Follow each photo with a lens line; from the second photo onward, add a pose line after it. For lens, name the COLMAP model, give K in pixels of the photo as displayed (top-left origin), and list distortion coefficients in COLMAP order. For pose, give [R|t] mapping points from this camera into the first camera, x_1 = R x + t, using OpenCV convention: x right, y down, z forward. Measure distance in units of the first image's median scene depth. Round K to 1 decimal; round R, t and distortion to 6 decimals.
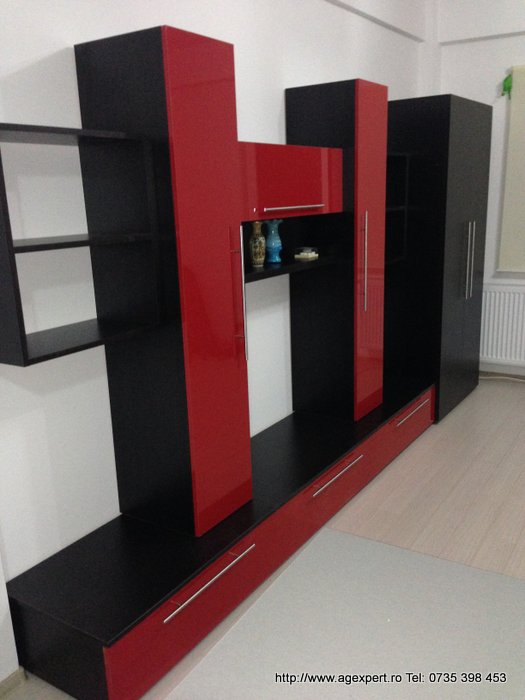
lens RADIAL K [[660.6, 0, 262.5], [0, 660.6, 350.0], [0, 0, 1]] dist [0.040229, -0.009707]
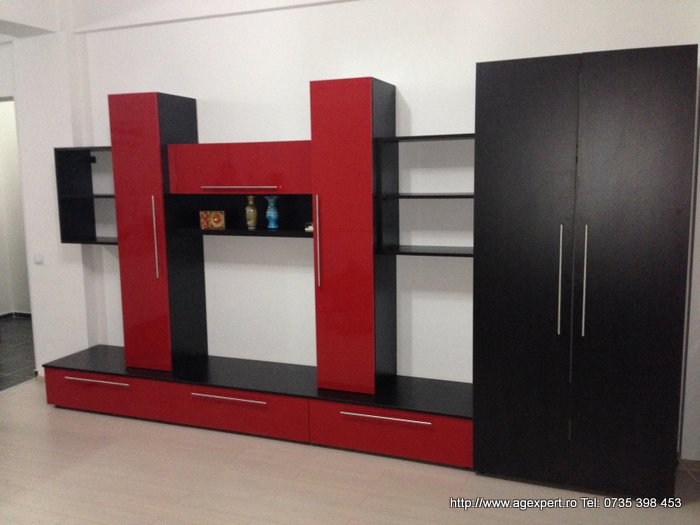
lens RADIAL K [[632.4, 0, 350.0], [0, 632.4, 262.5], [0, 0, 1]] dist [0.065018, -0.002061]
pose [[0.199180, 0.147217, -0.968842, 1.244260], [-0.233415, 0.967324, 0.098999, -0.221434], [0.951759, 0.206423, 0.227035, 0.858125]]
